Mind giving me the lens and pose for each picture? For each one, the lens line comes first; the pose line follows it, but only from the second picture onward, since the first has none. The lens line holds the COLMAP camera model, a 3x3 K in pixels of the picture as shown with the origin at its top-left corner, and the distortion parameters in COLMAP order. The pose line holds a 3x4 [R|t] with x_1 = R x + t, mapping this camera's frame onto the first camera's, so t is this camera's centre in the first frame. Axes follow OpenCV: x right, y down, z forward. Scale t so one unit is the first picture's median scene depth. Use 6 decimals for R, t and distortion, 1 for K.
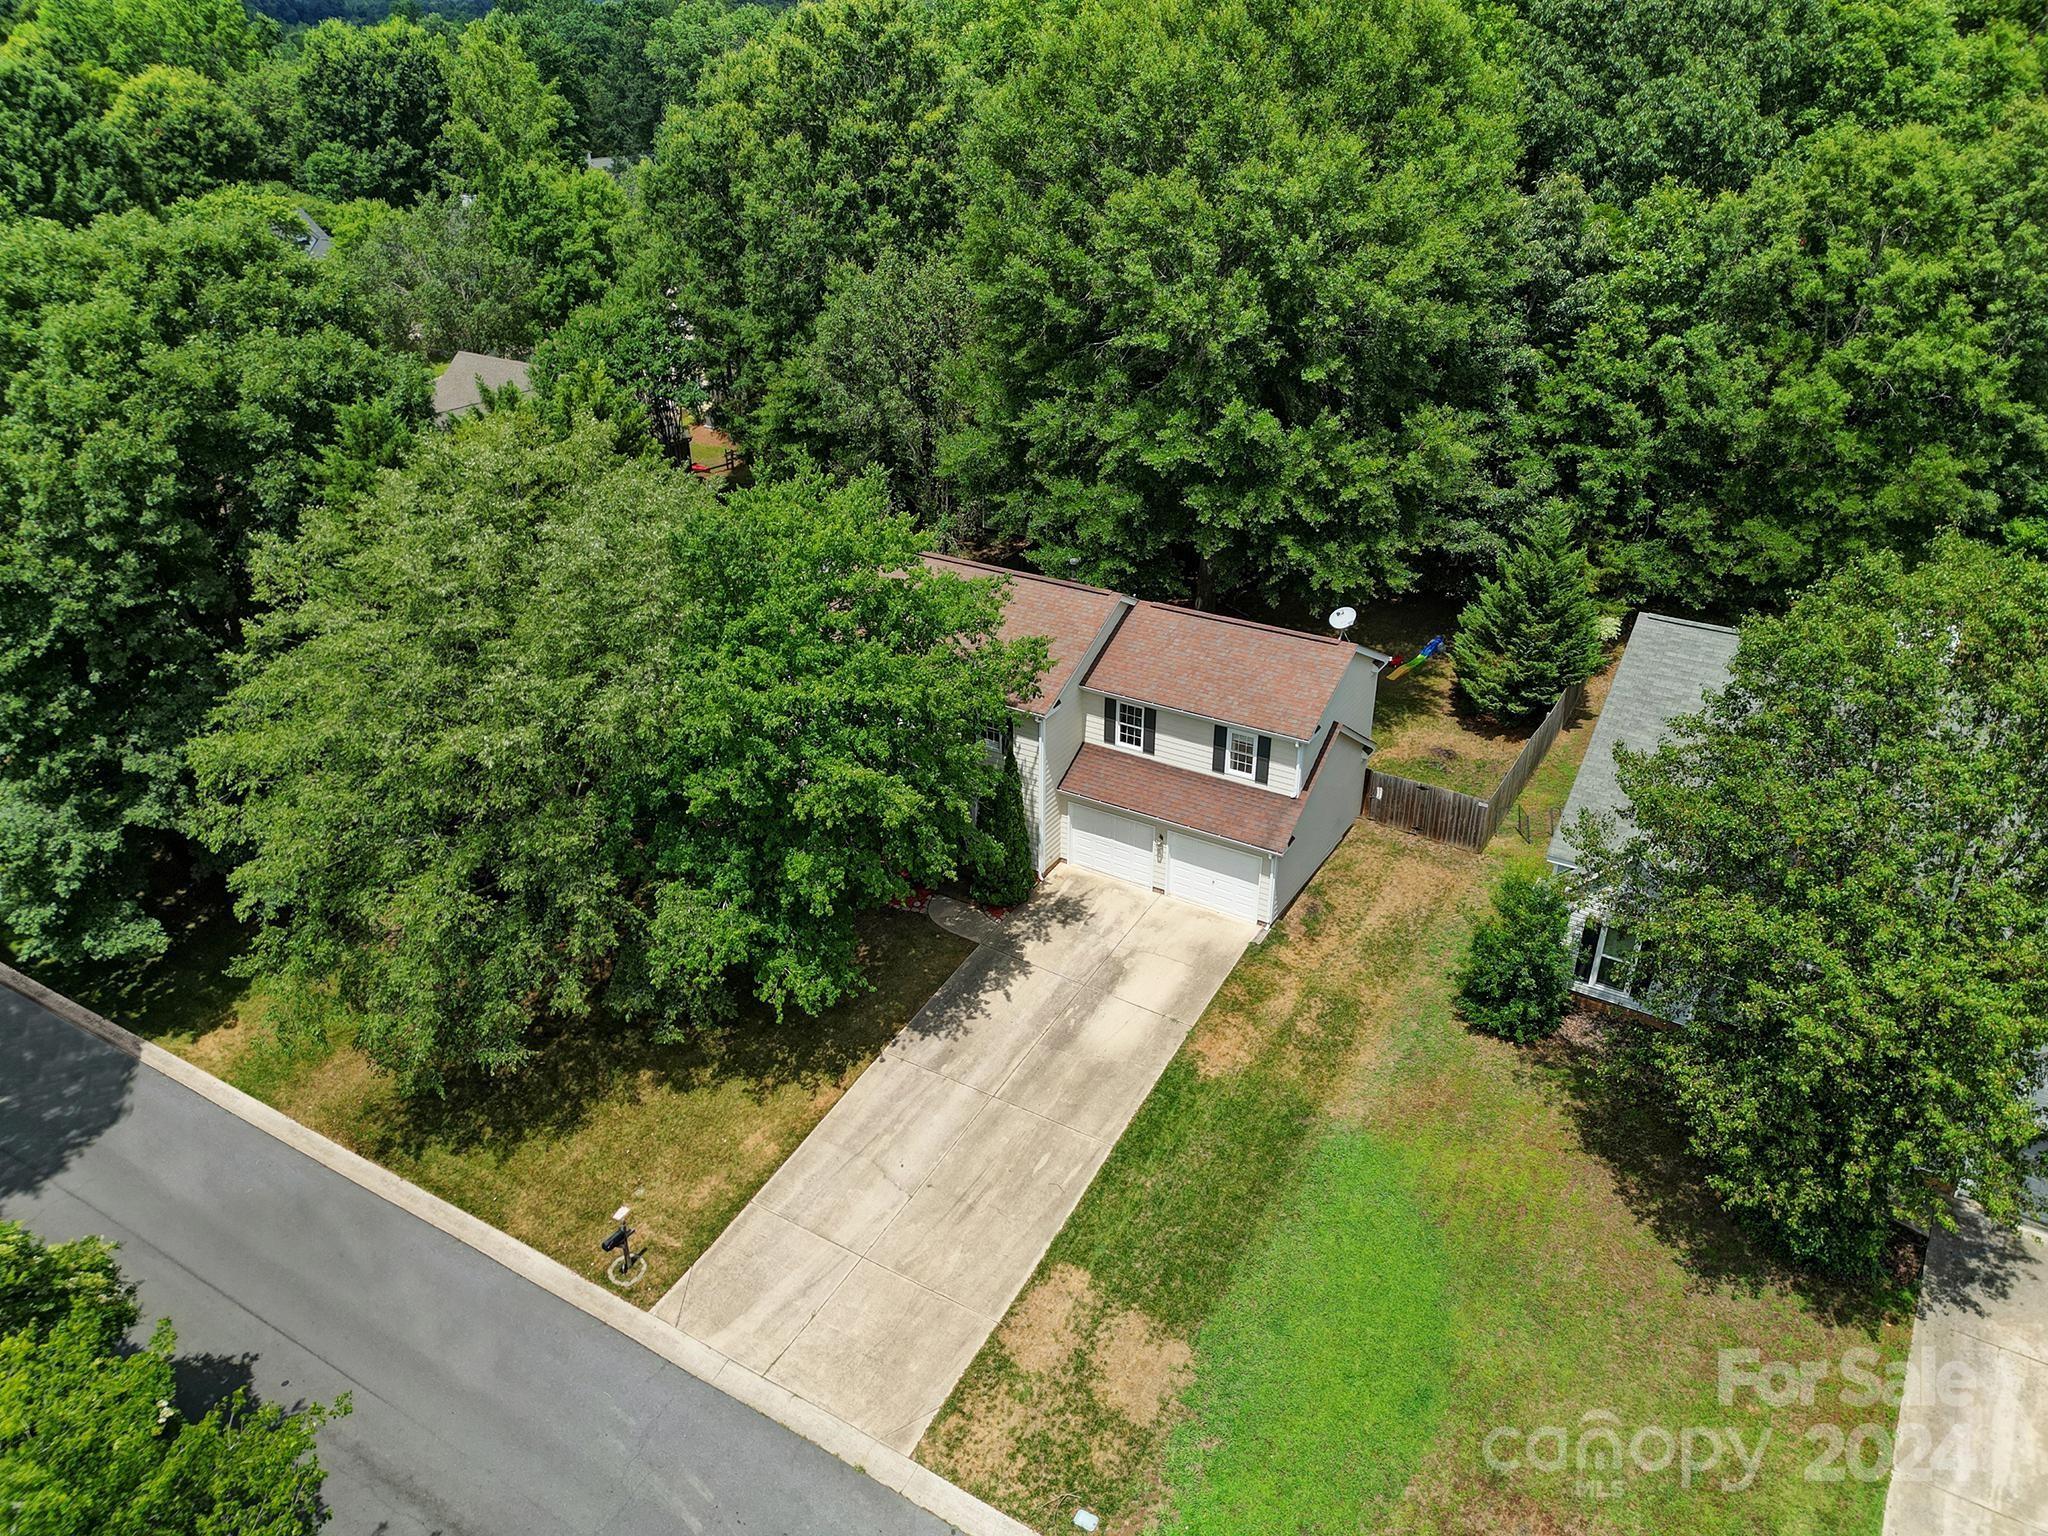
lens RADIAL K [[1499.8, 0, 1025.4], [0, 1499.8, 787.2], [0, 0, 1]] dist [0.027899, -0.029921]
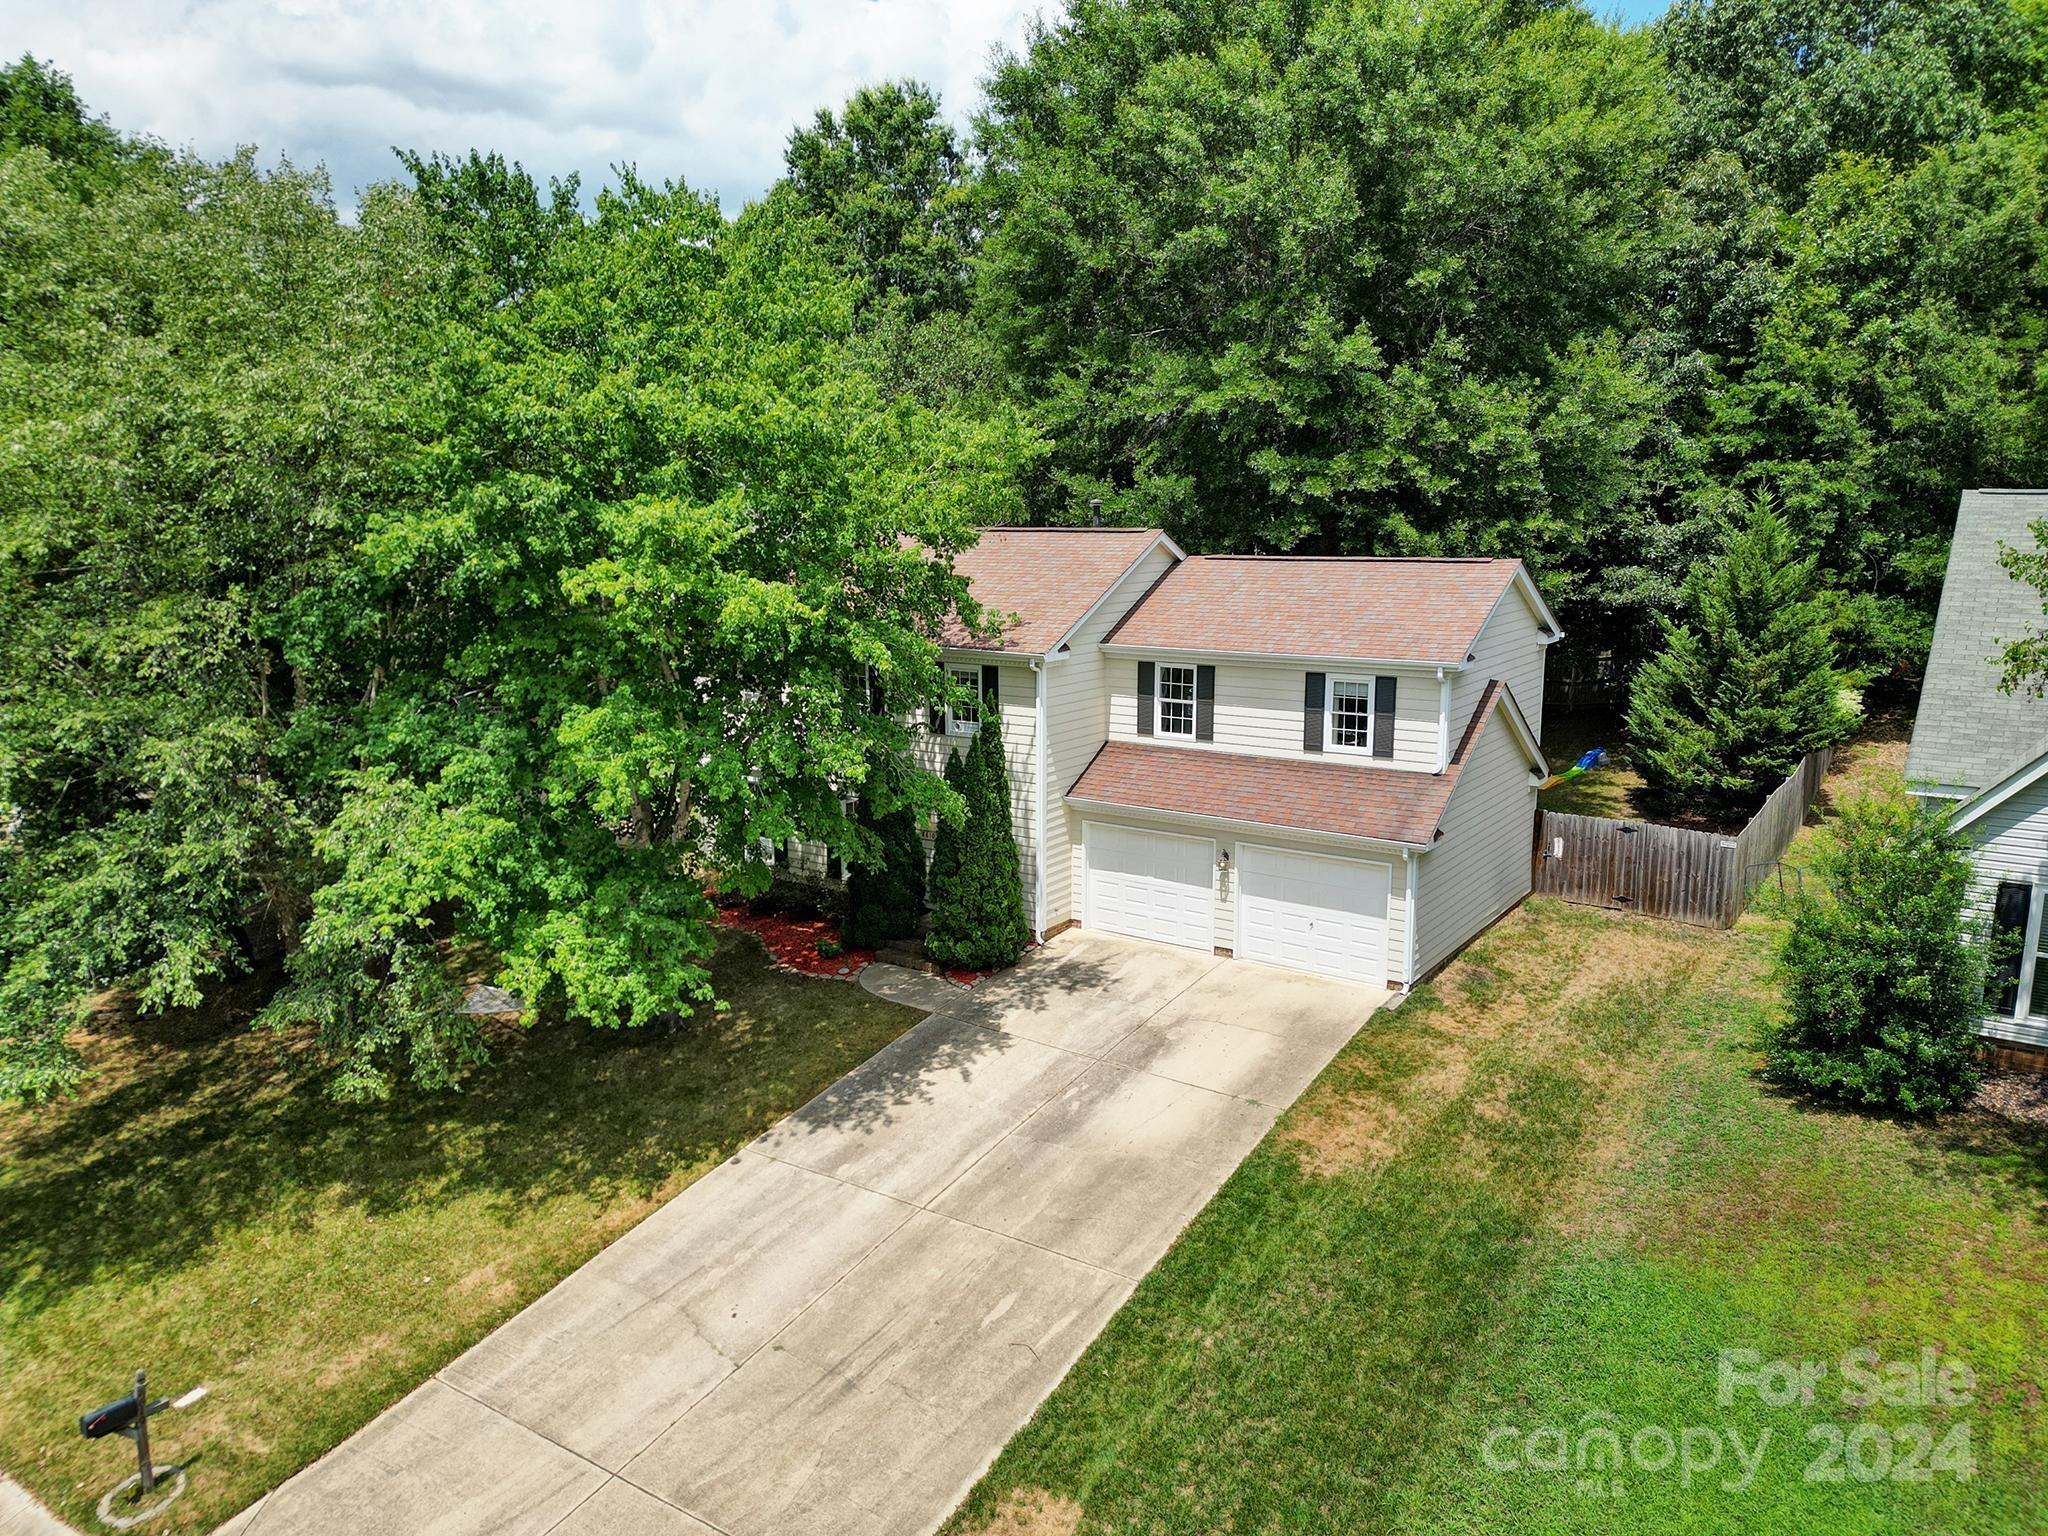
lens RADIAL K [[1499.8, 0, 1025.2], [0, 1499.8, 758.9], [0, 0, 1]] dist [0.027899, -0.029921]
pose [[0.998922, 0.011913, -0.044873, 0.034415], [-0.025198, 0.950893, -0.308492, 0.195834], [0.038994, 0.309290, 0.950168, 0.388320]]
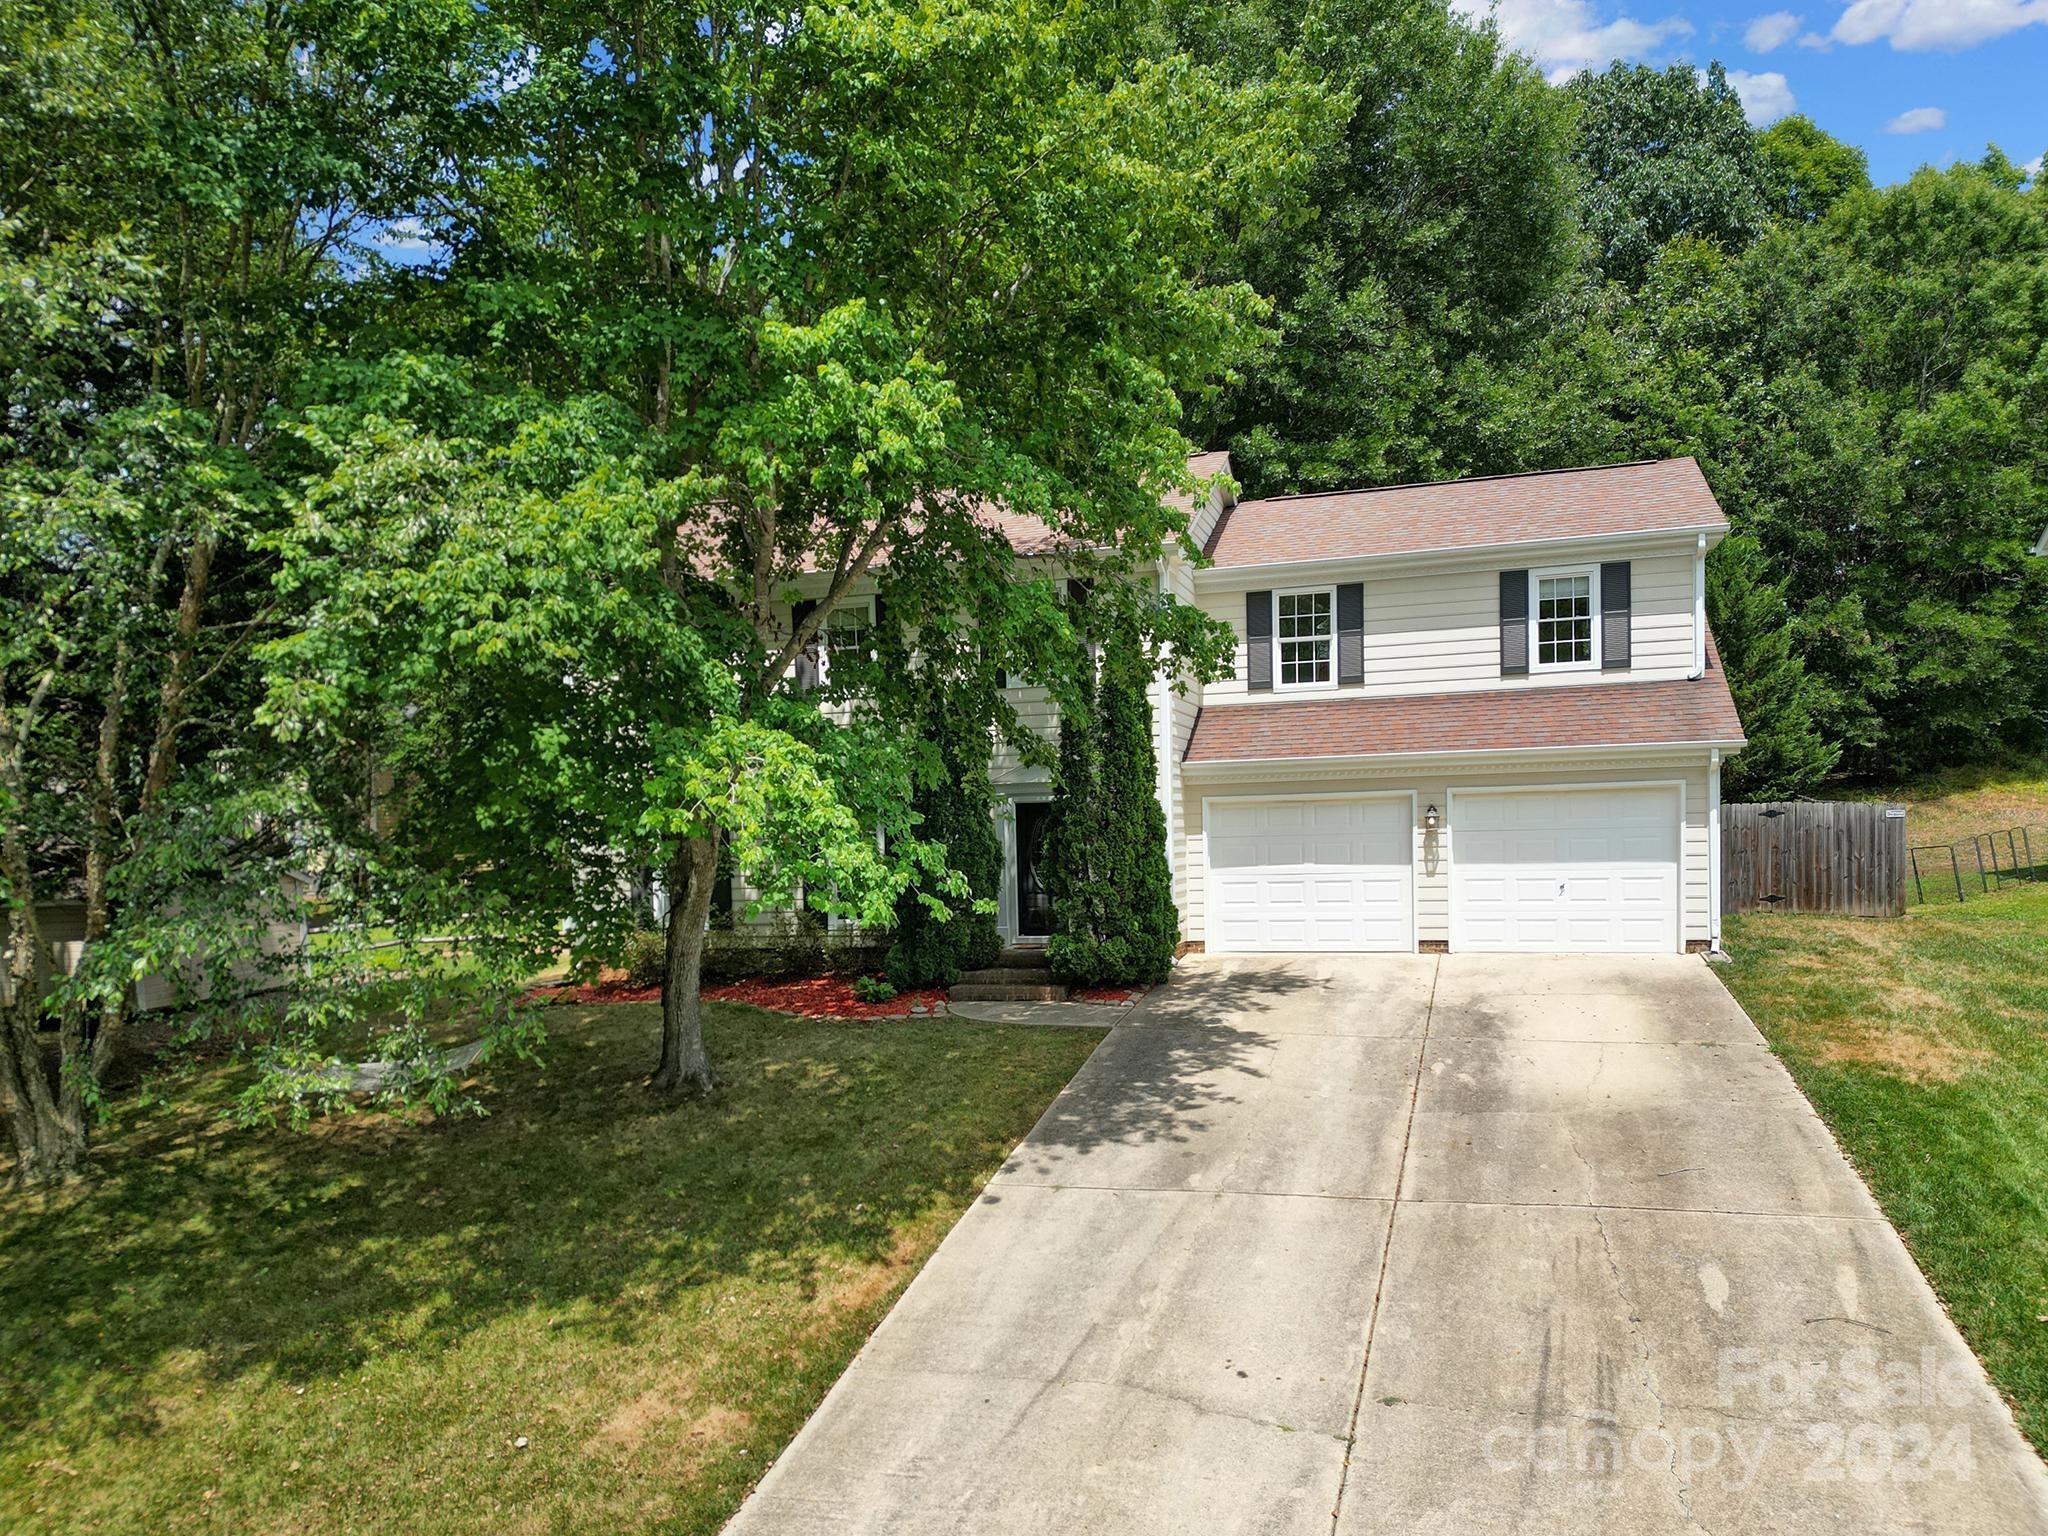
lens RADIAL K [[1537.5, 0, 1017.8], [0, 1537.5, 906.9], [0, 0, 1]] dist [-0.007558, 0.017531]
pose [[0.965376, -0.031969, 0.258897, -0.162796], [0.140998, 0.898946, -0.414748, 0.245575], [-0.219475, 0.436891, 0.872328, 0.634968]]
